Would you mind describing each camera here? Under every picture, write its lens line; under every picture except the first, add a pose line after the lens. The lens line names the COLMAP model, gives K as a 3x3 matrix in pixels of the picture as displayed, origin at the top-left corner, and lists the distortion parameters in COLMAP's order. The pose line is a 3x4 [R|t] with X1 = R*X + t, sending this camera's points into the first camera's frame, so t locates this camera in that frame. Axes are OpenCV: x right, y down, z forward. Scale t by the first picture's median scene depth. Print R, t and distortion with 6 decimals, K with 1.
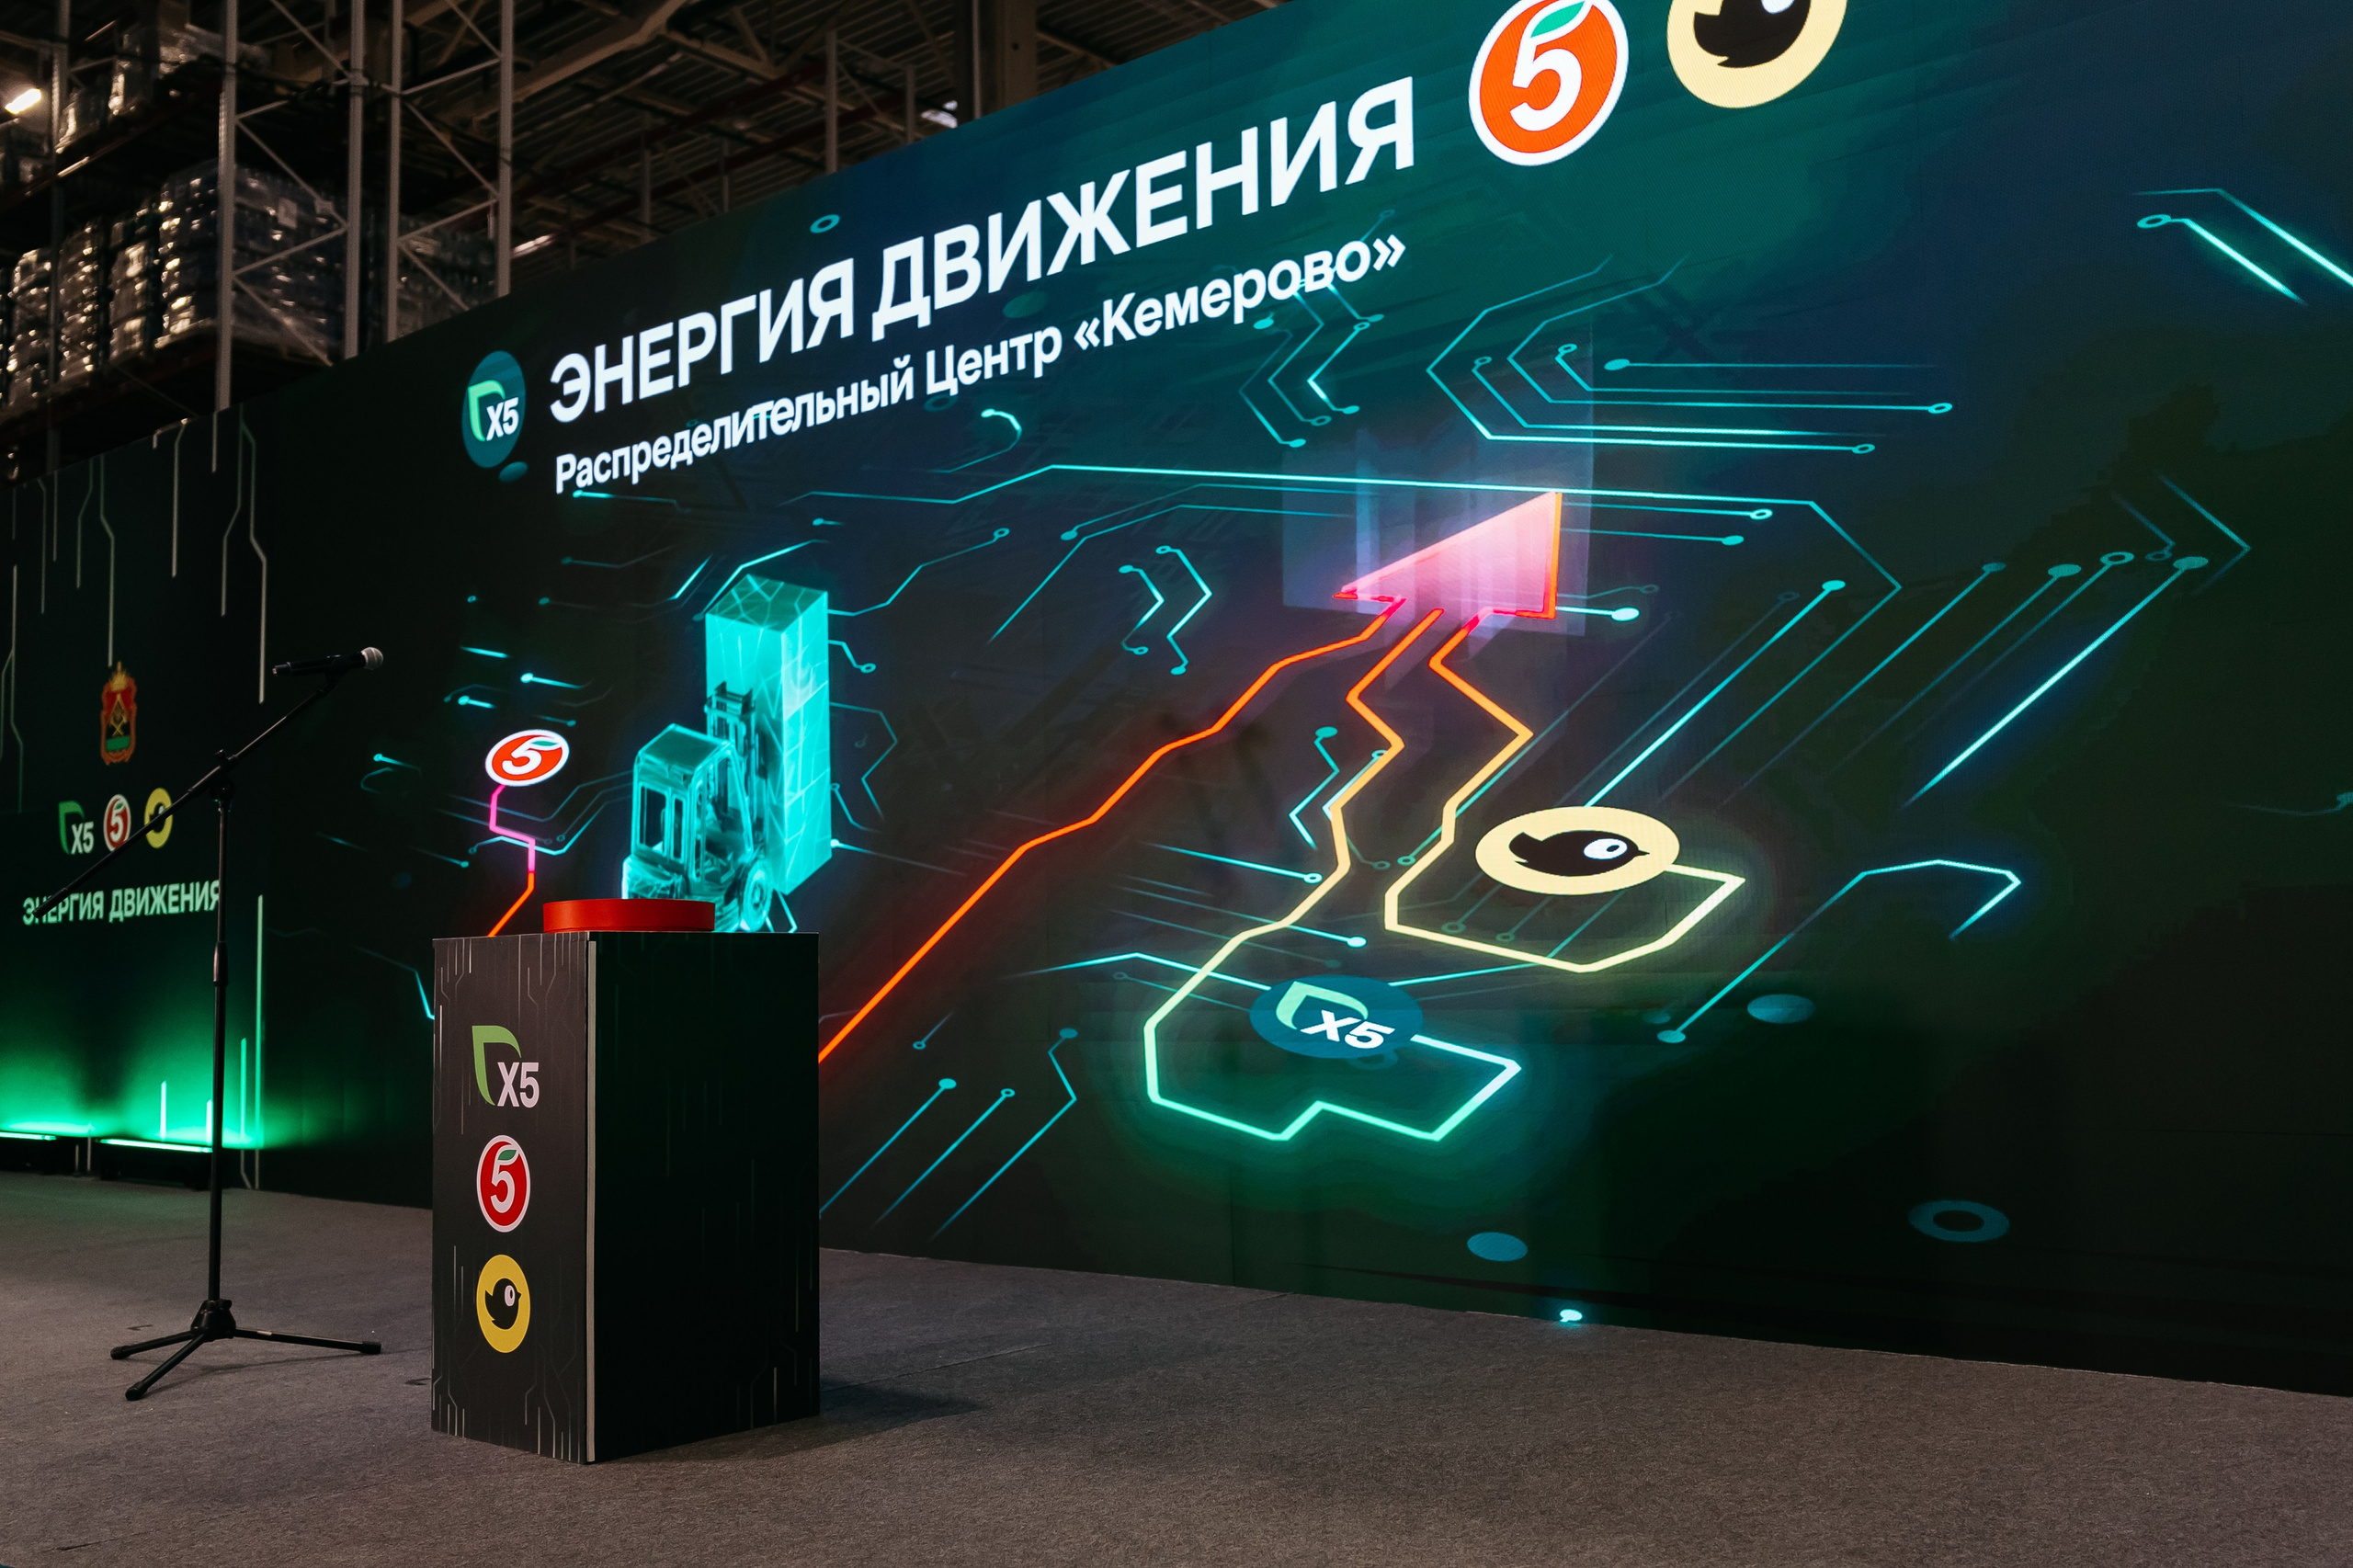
lens RADIAL K [[2094.8, 0, 1285.5], [0, 2094.8, 811.6], [0, 0, 1]] dist [0.062681, -0.236791]
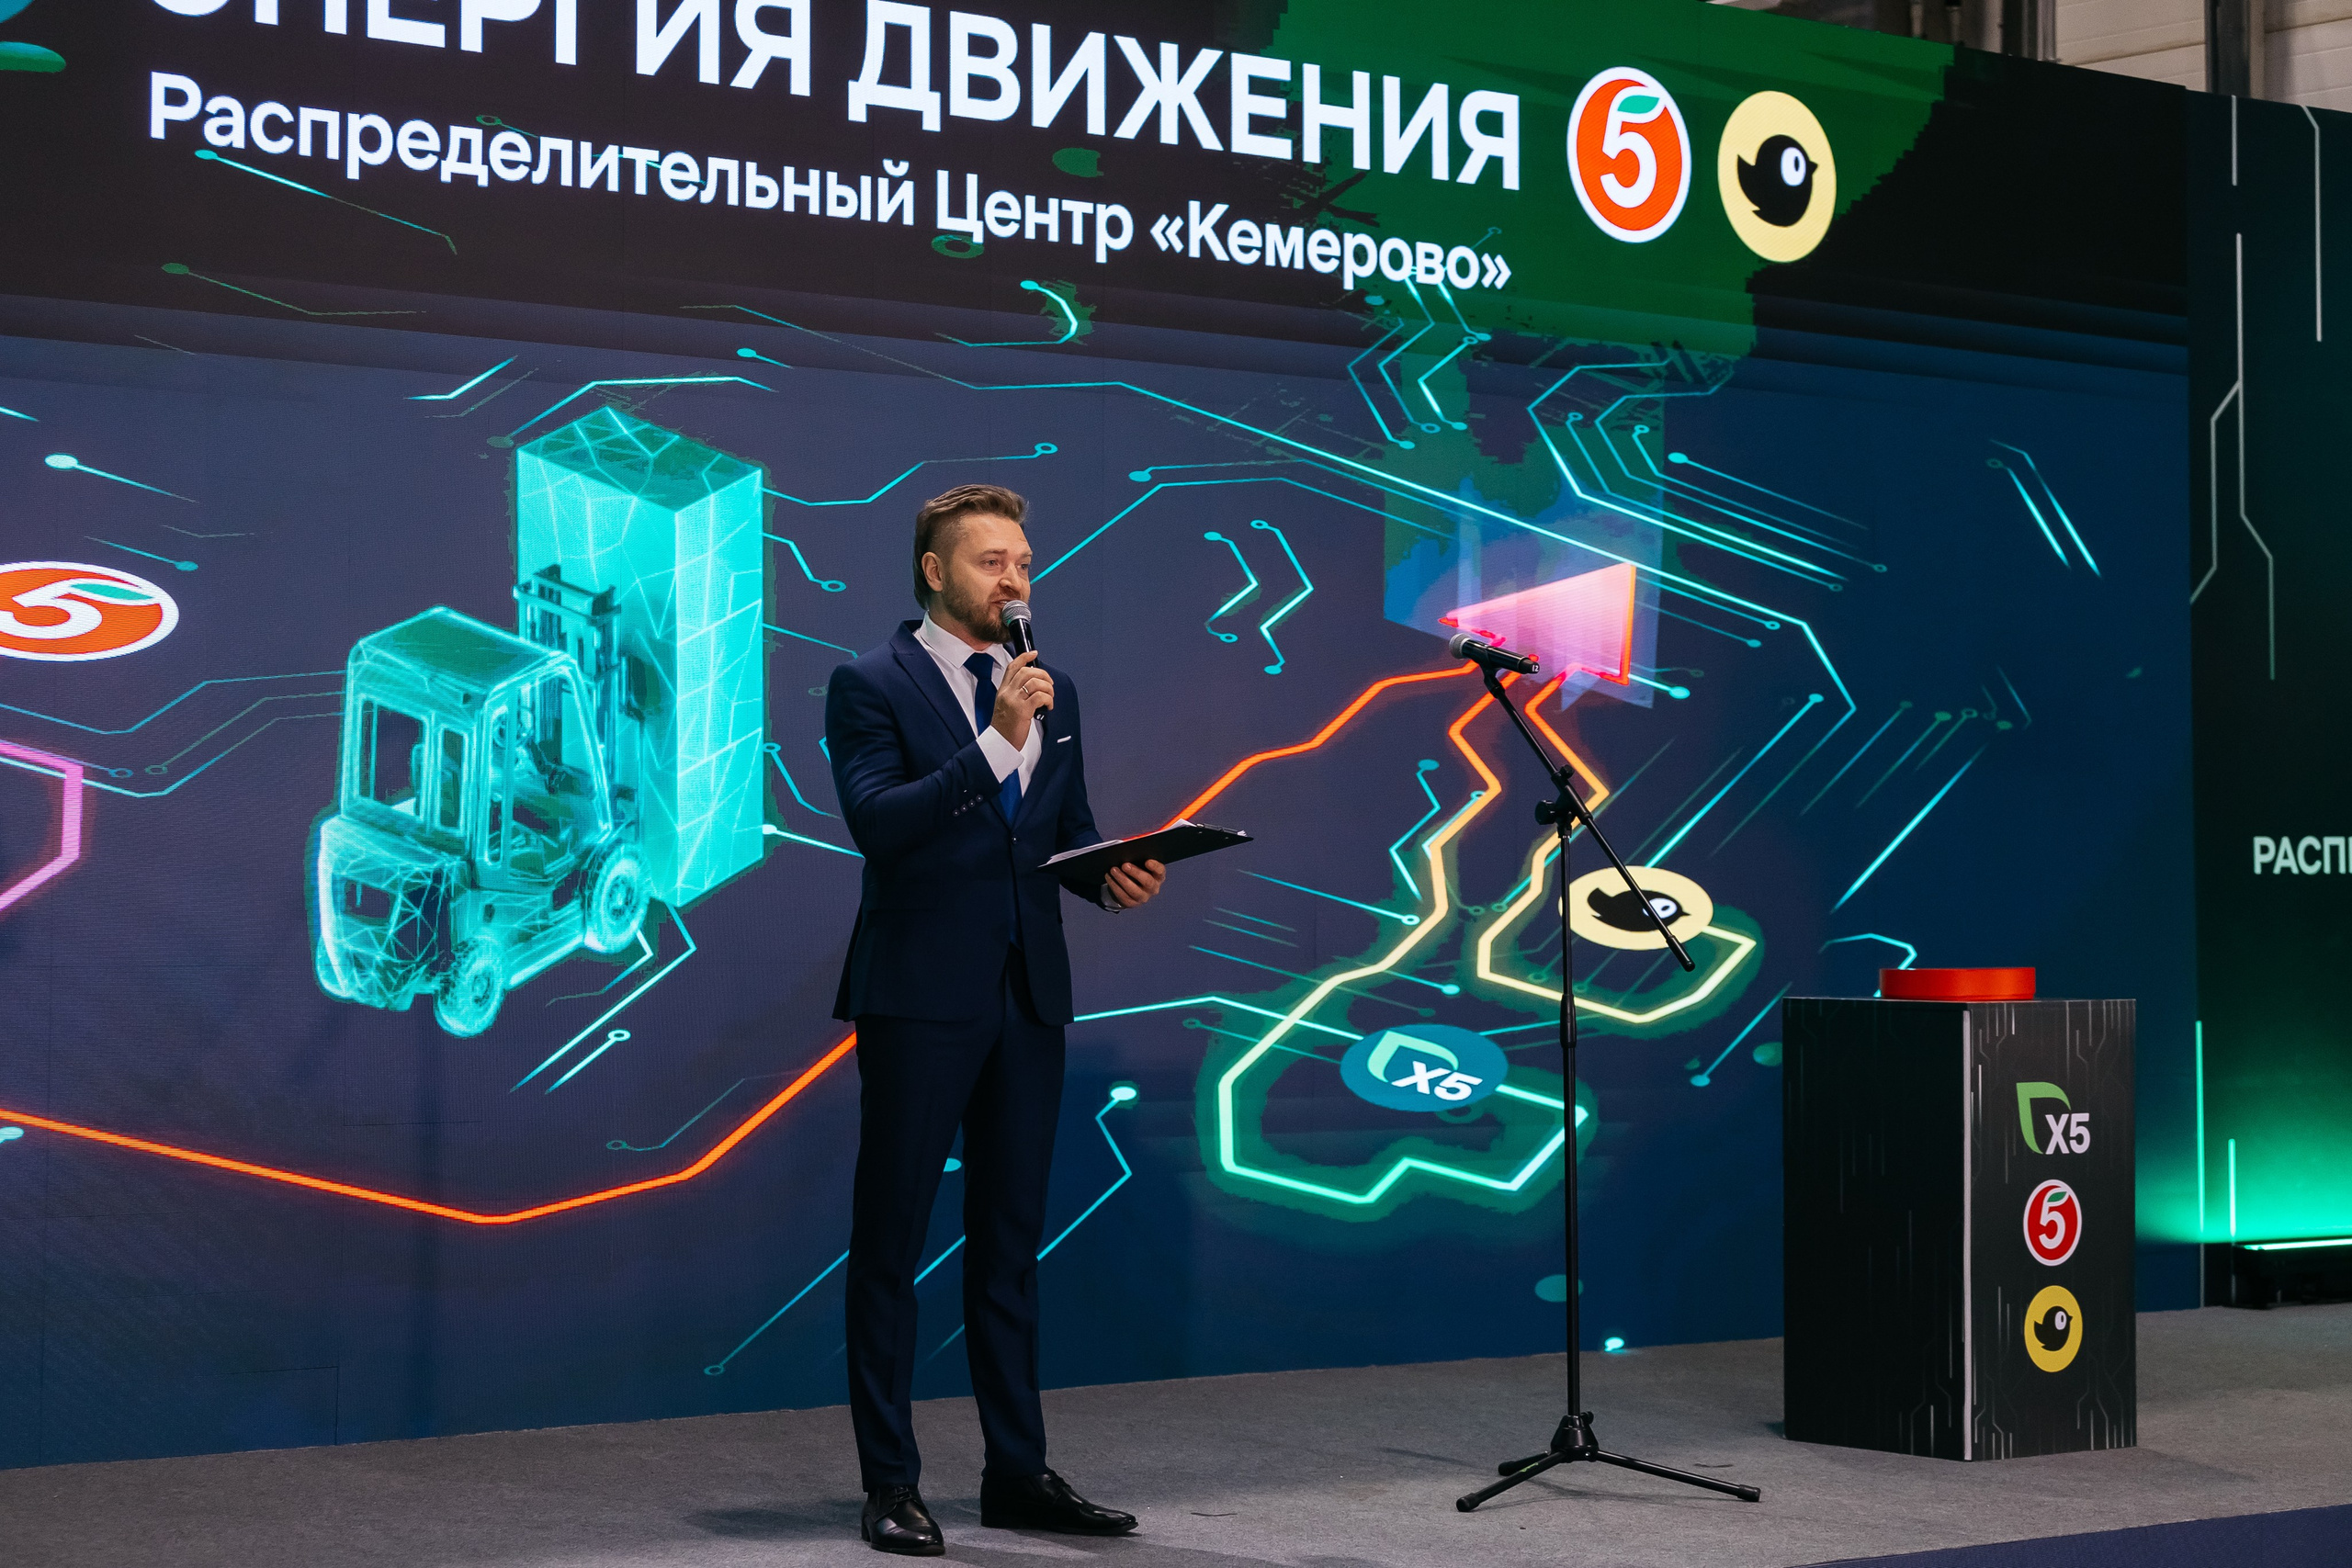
lens RADIAL K [[4686.2, 0, 1049.7], [0, 4686.2, 781.3], [0, 0, 1]] dist [0.080223, -0.425674]
pose [[0.249999, 0.046712, 0.967119, -1.873453], [-0.085391, 0.996007, -0.026034, 0.035091], [-0.964473, -0.076075, 0.252990, 0.578397]]
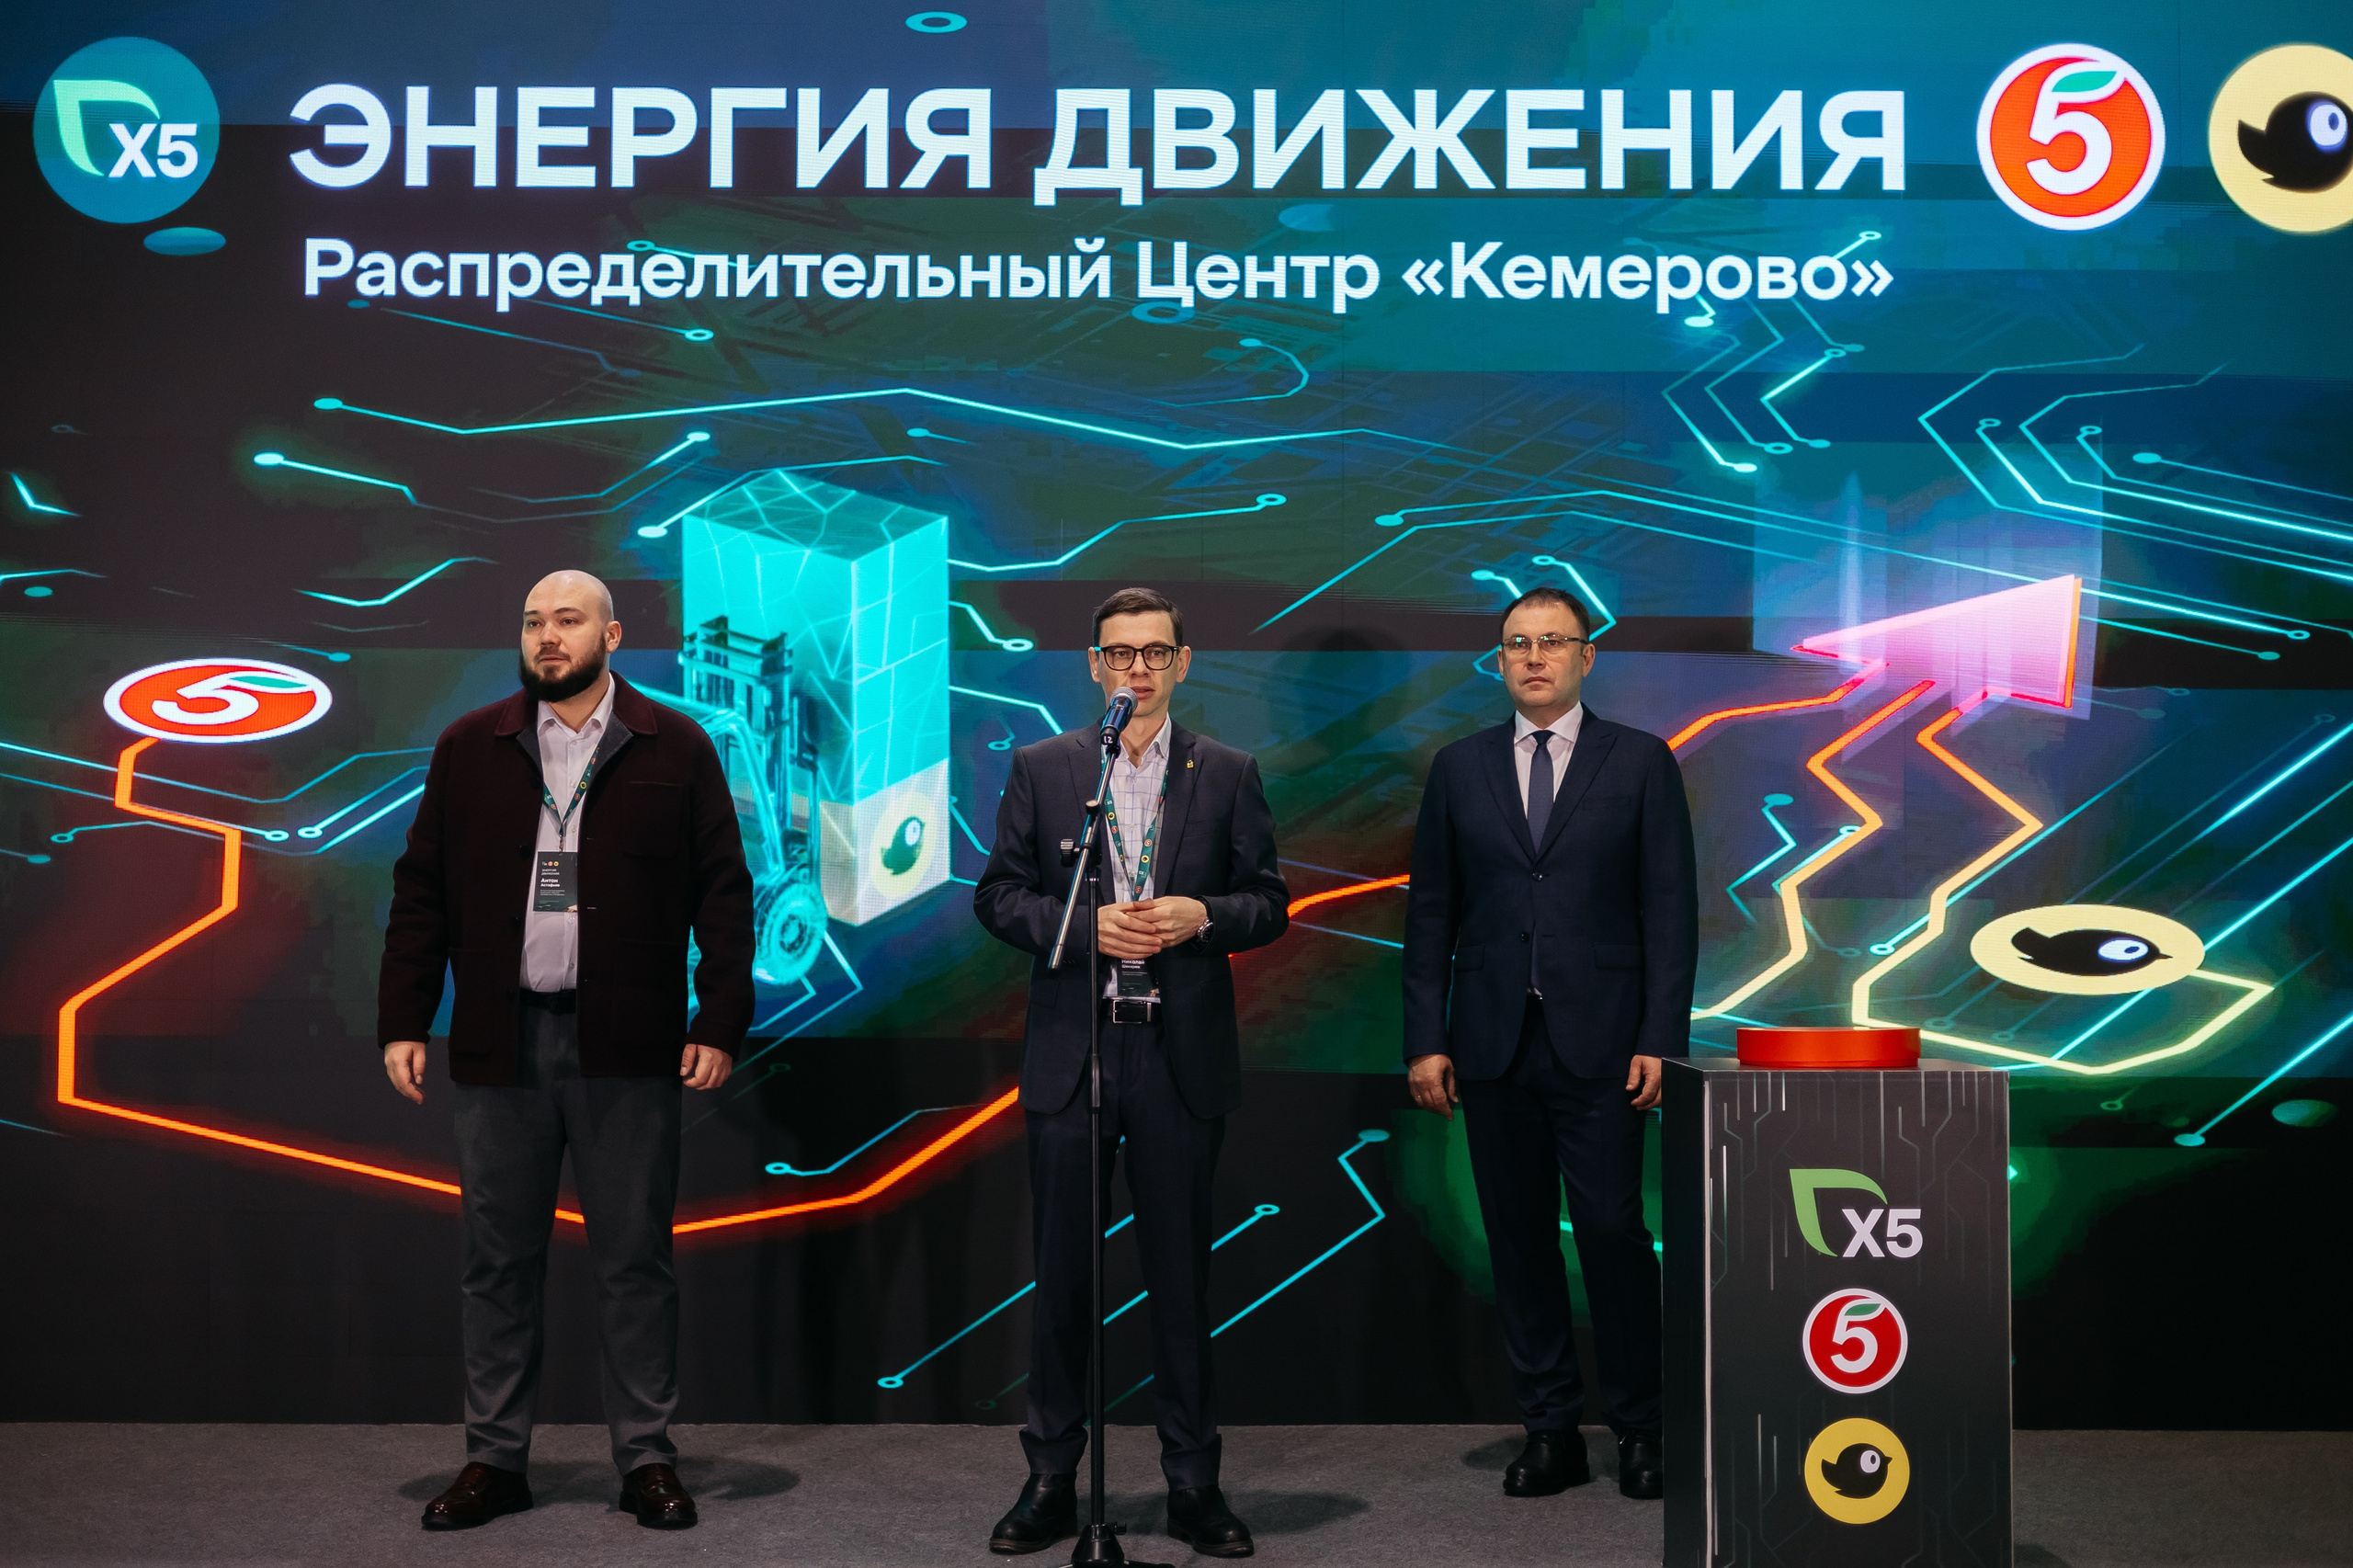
lens RADIAL K [[3375.4, 0, 1172.9], [0, 3375.4, 745.2], [0, 0, 1]] dist [0.006287, 0.061515]
pose [[0.787971, 0.052607, 0.613461, -0.978282], [-0.066230, 0.997804, -0.000495, -0.039541], [-0.612140, -0.040240, 0.789725, 0.019229]]
